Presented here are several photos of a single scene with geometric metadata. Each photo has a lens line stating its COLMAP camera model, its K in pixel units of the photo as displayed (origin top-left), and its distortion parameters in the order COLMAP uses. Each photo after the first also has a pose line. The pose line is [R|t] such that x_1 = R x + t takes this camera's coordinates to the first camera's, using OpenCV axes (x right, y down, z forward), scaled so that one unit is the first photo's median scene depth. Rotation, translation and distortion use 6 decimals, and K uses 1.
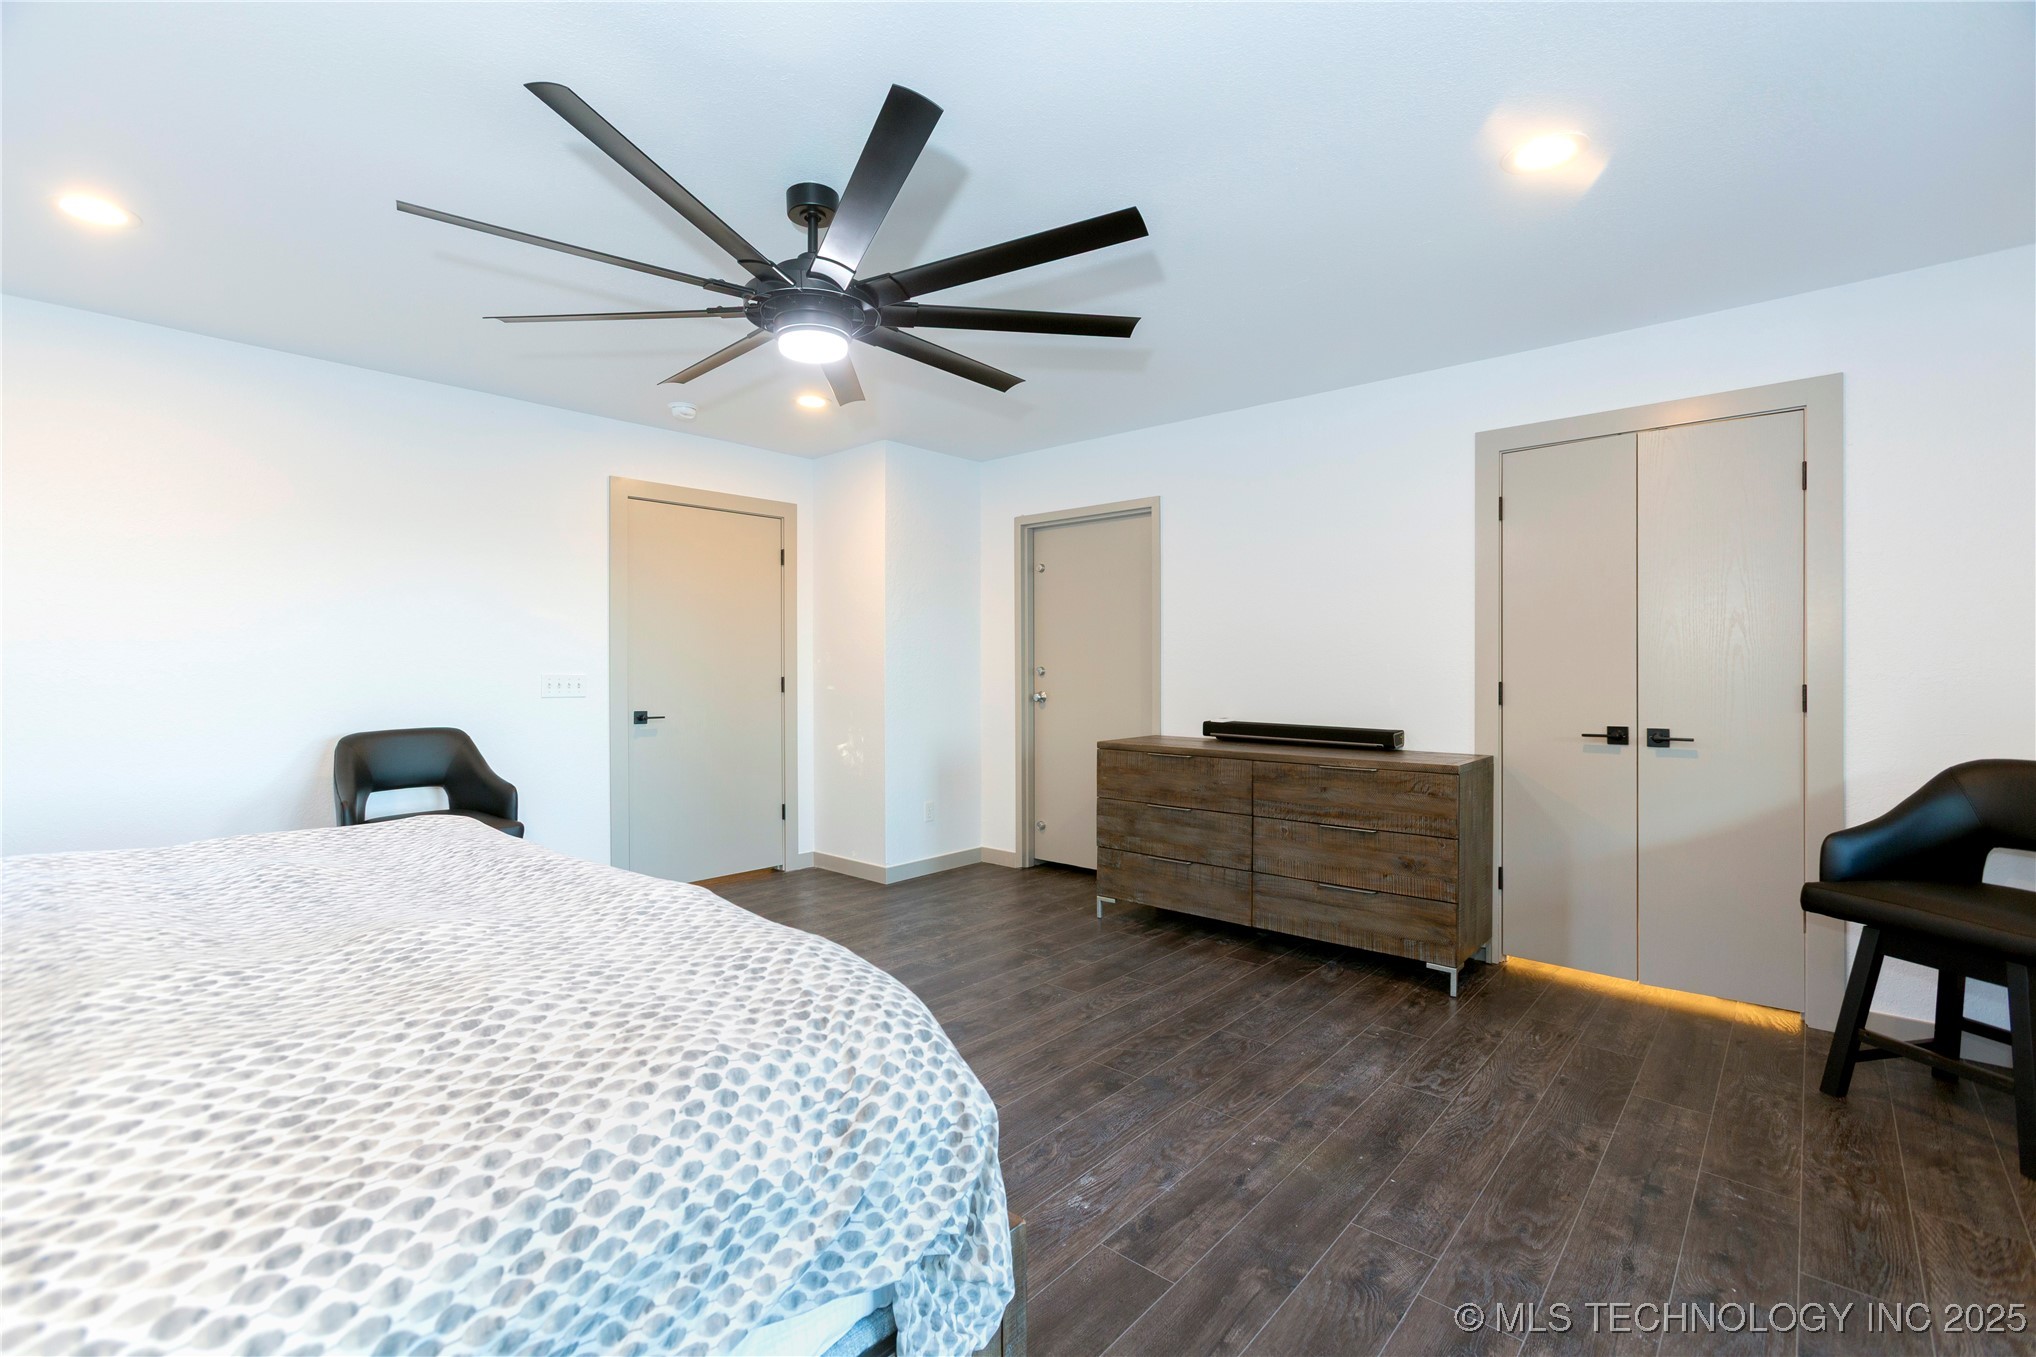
lens RADIAL K [[900.5, 0, 1021.8], [0, 900.5, 675.2], [0, 0, 1]] dist [0.000097, 0.000584]
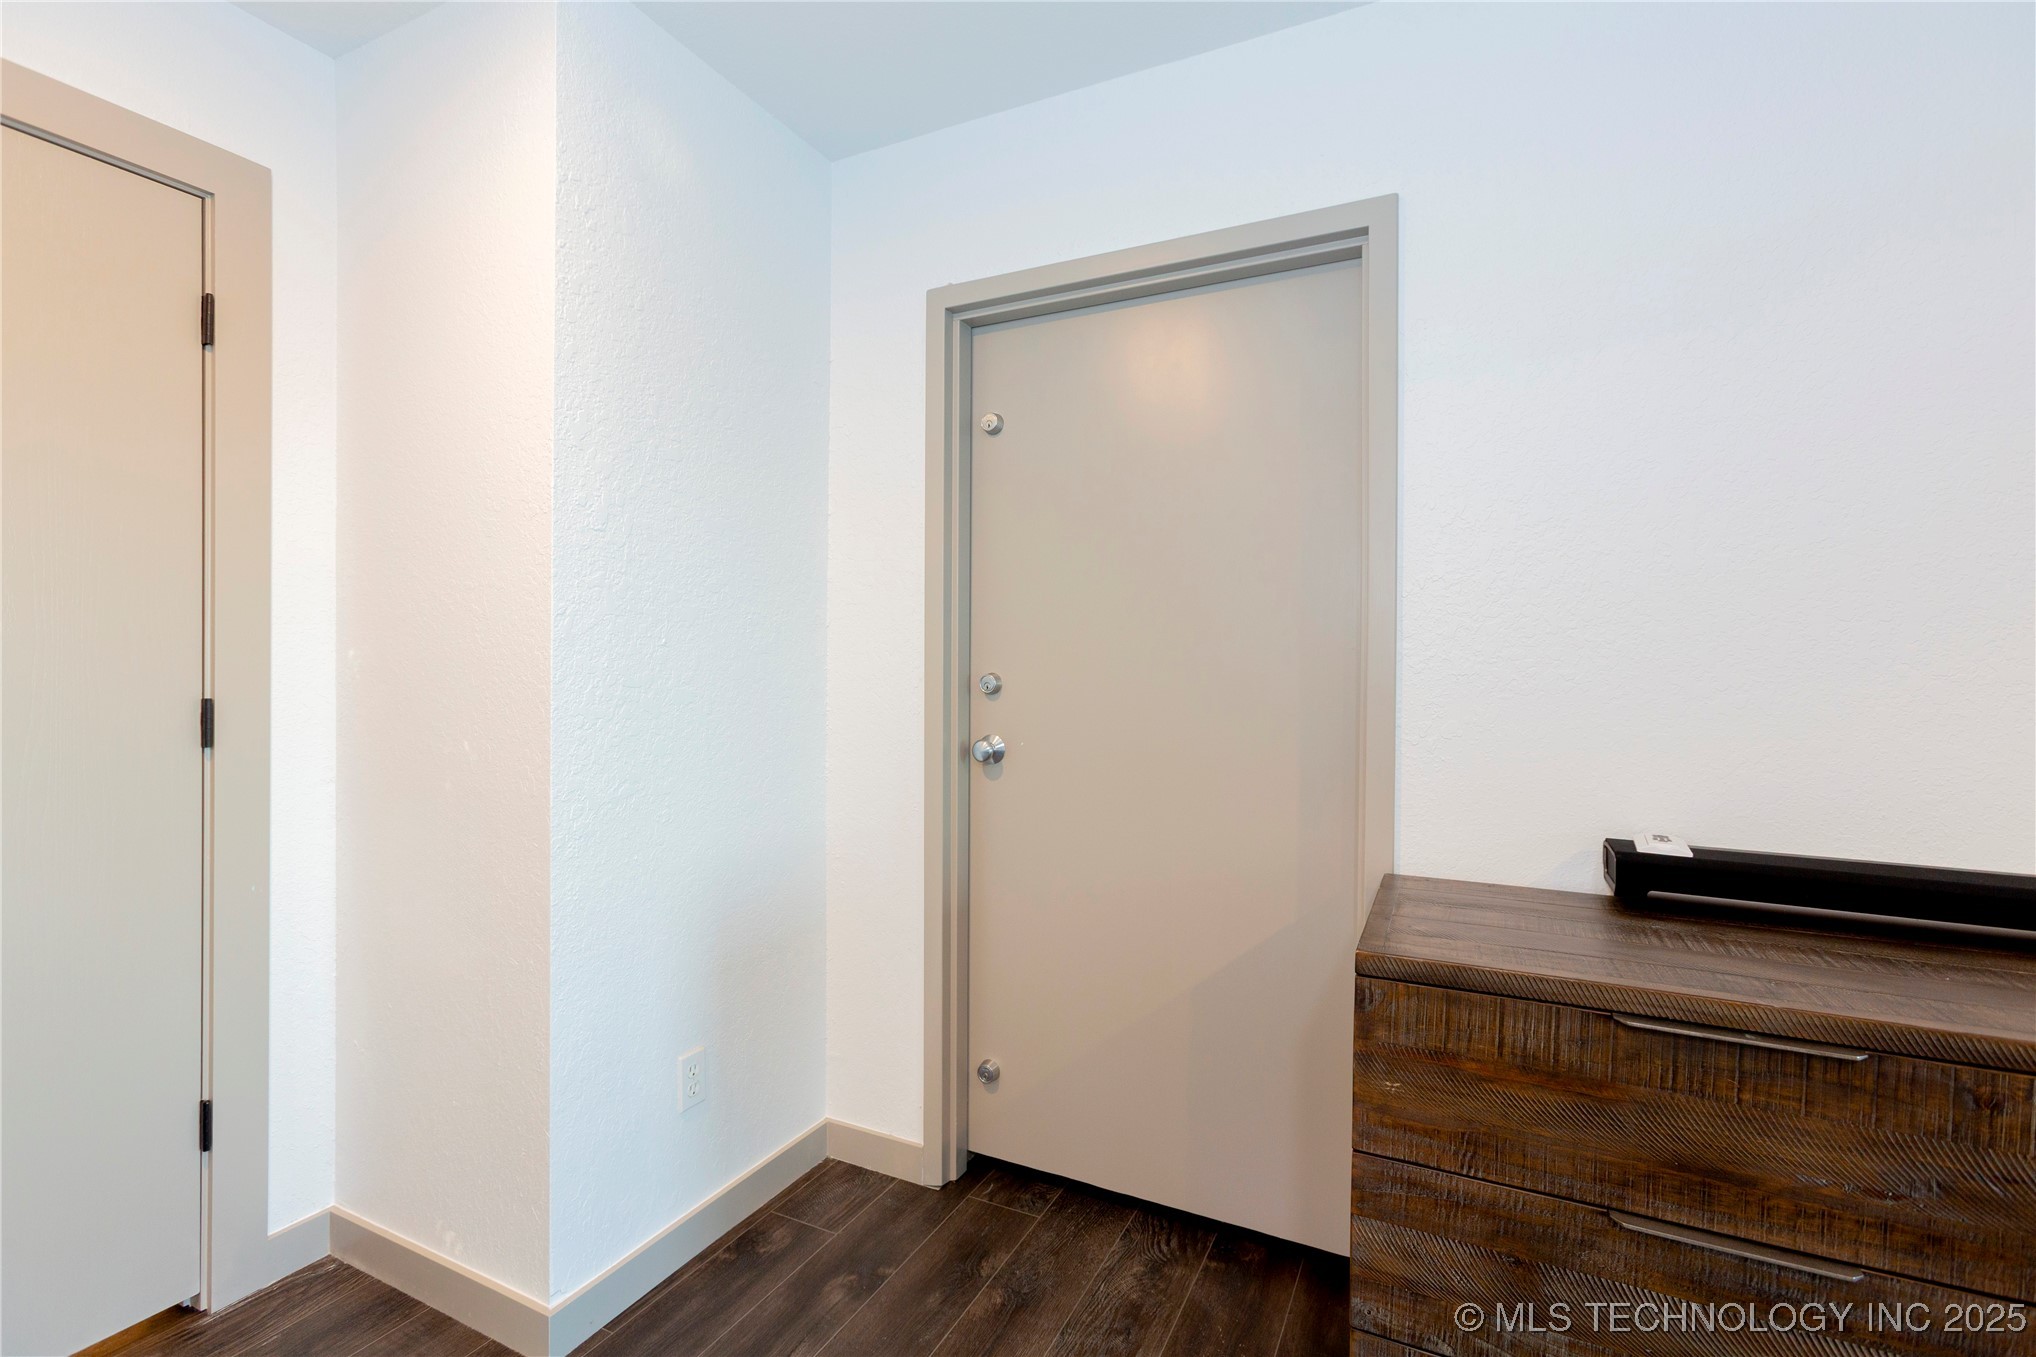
lens RADIAL K [[900.5, 0, 1008.2], [0, 900.5, 683.7], [0, 0, 1]] dist [0.000097, 0.000584]
pose [[0.966153, 0.006594, 0.257885, -0.074319], [-0.008275, 0.999951, 0.005432, -0.007054], [-0.257836, -0.007382, 0.966160, 0.617804]]
